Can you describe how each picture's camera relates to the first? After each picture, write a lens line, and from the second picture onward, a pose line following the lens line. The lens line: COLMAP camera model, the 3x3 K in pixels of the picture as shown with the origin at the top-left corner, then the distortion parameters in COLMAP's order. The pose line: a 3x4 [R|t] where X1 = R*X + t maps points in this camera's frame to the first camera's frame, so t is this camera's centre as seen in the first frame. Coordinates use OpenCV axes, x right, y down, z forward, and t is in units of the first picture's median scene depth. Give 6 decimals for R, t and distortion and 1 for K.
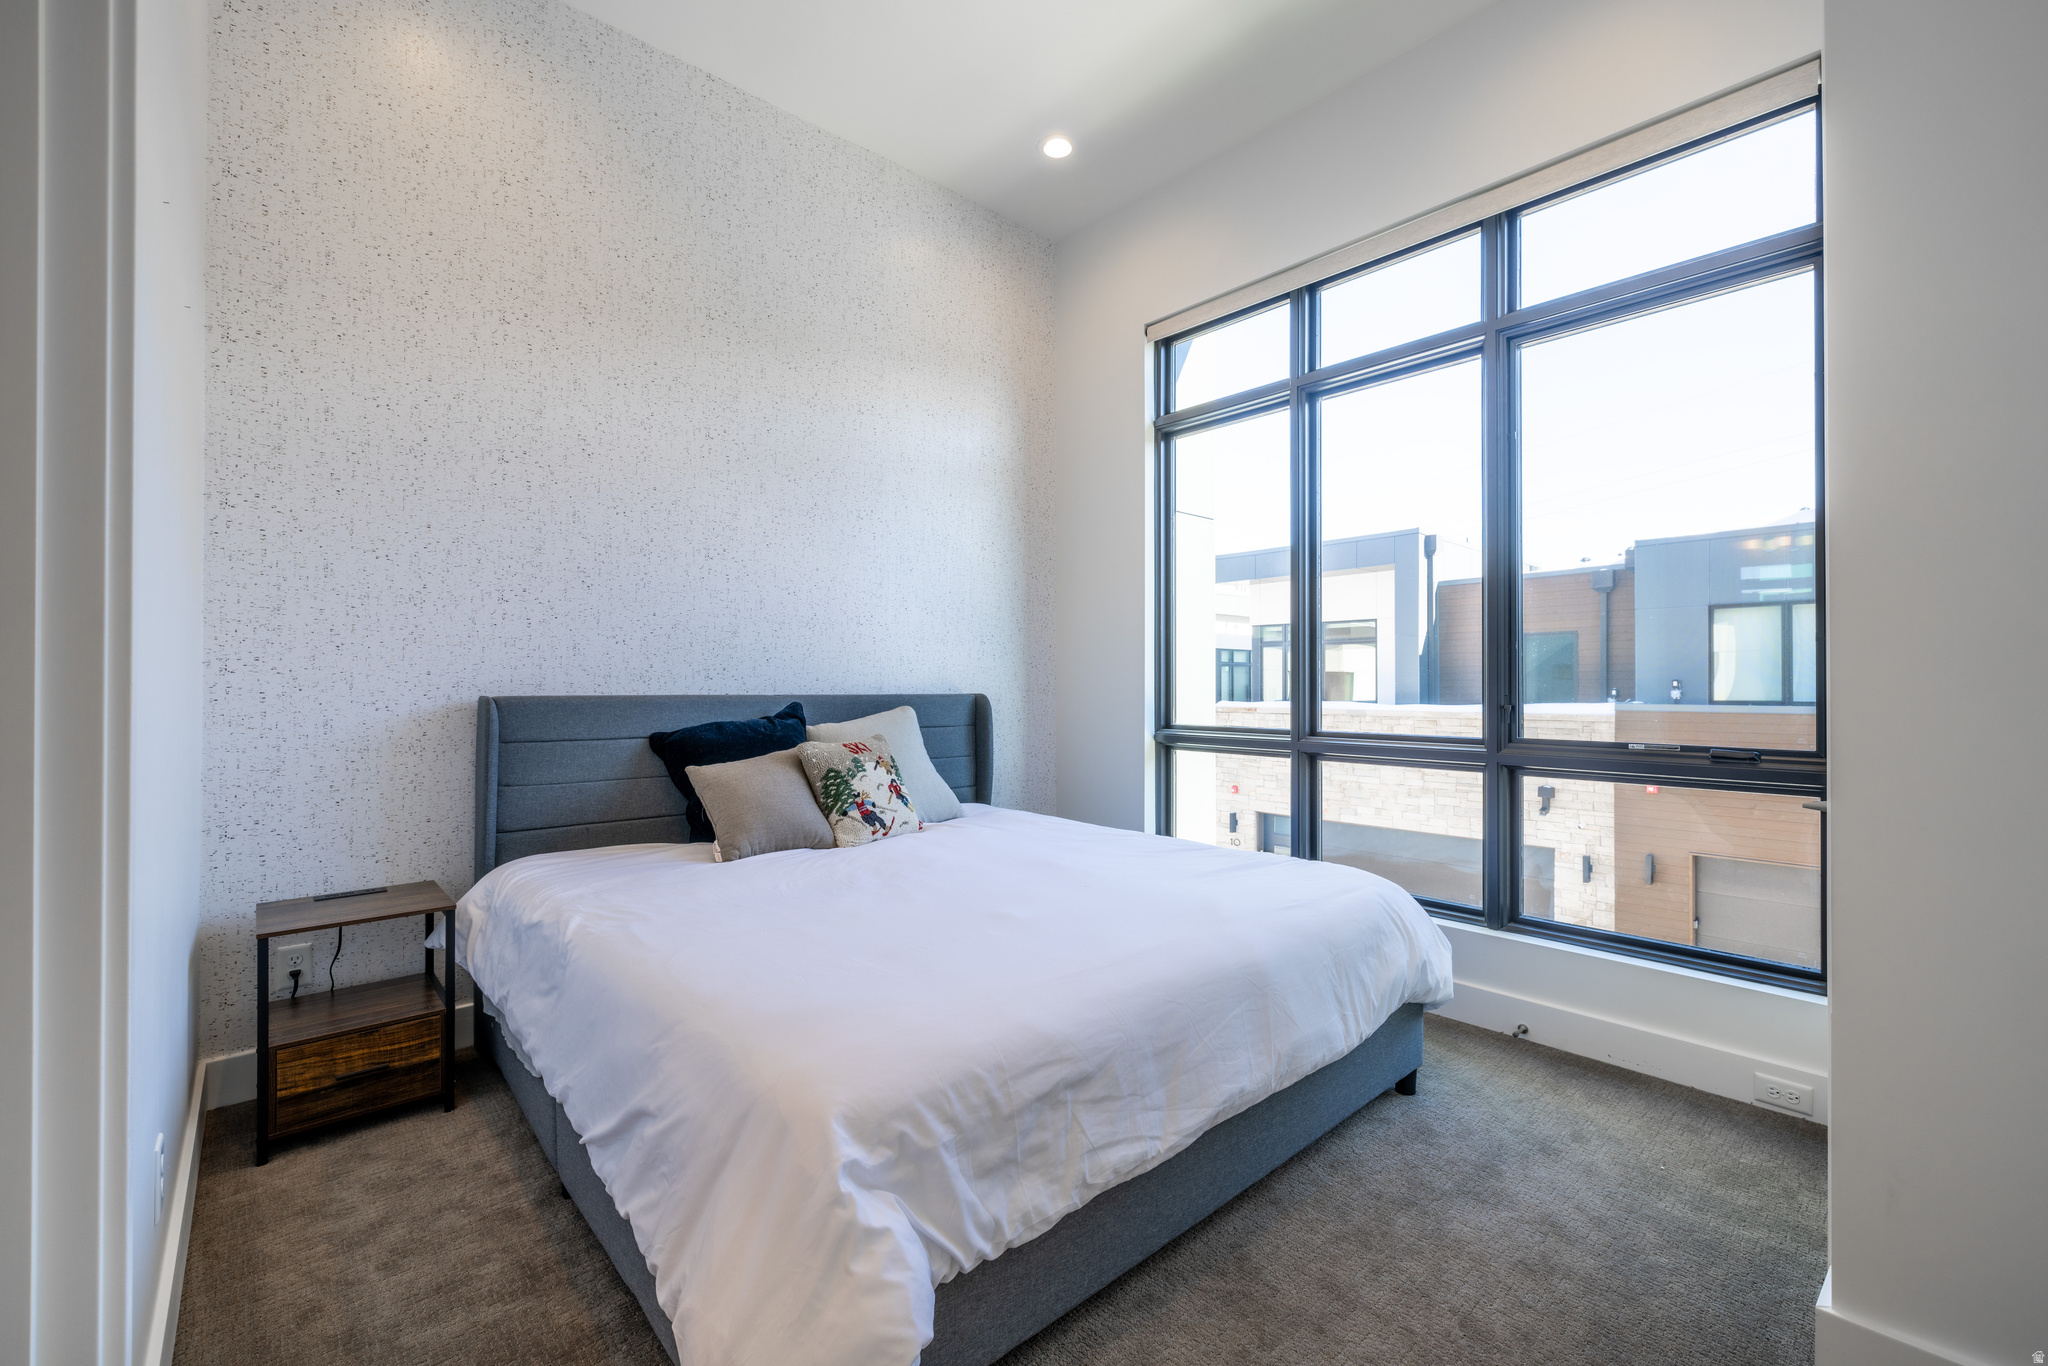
lens RADIAL K [[848.7, 0, 1006.6], [0, 848.7, 682.3], [0, 0, 1]] dist [-0.000300, -0.000946]
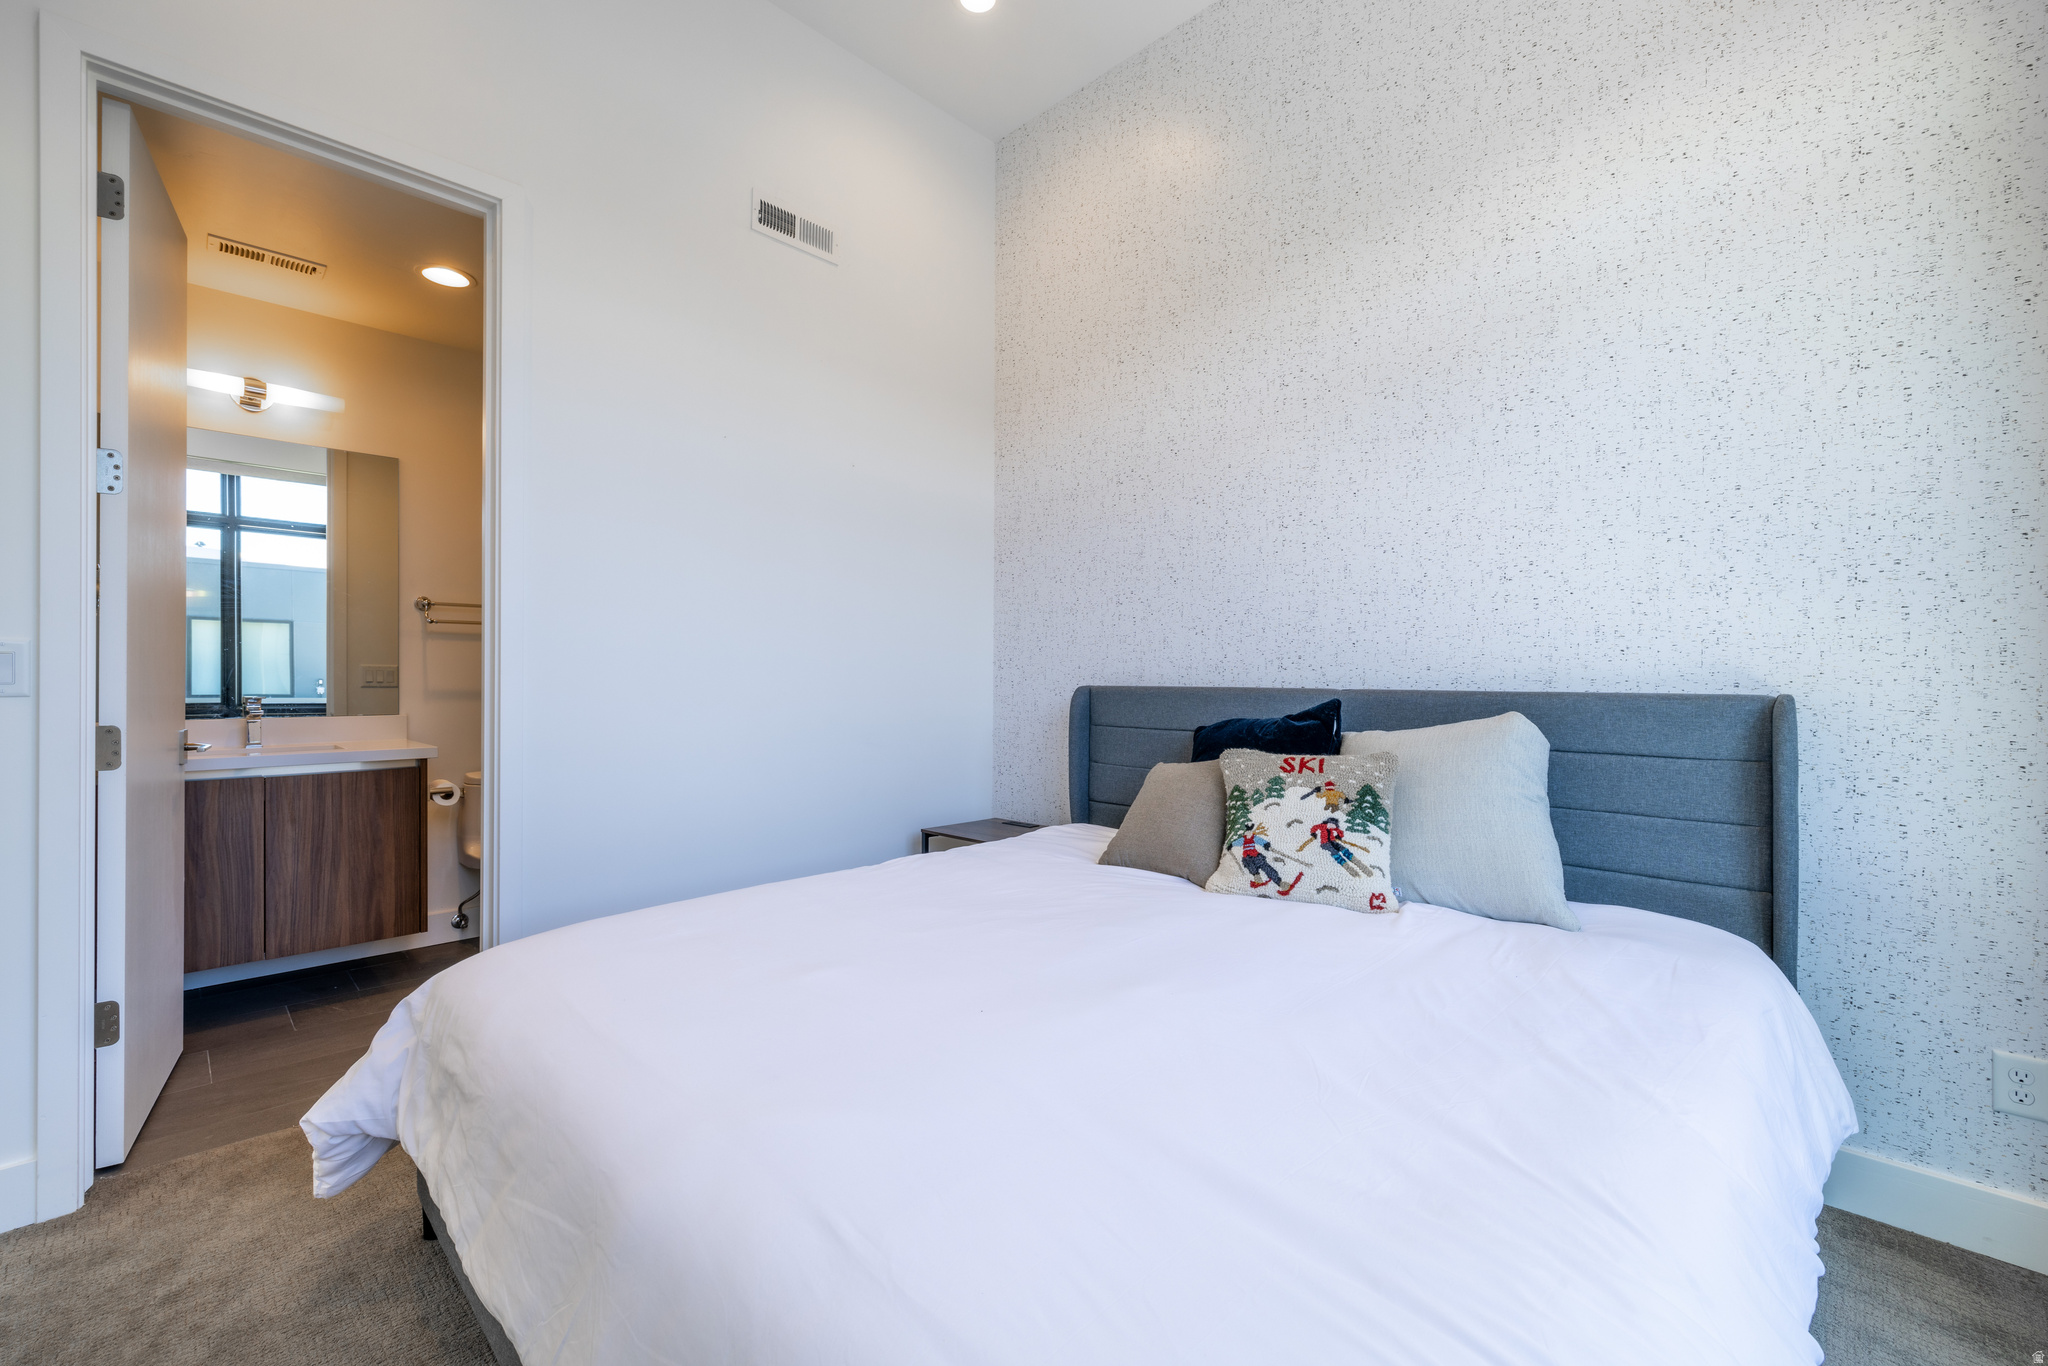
lens RADIAL K [[848.7, 0, 1011.0], [0, 848.7, 676.2], [0, 0, 1]] dist [-0.000300, -0.000946]
pose [[0.070913, 0.001217, -0.997482, 0.512075], [0.005645, 0.999983, 0.001621, 0.000223], [0.997467, -0.005746, 0.070905, 0.707243]]
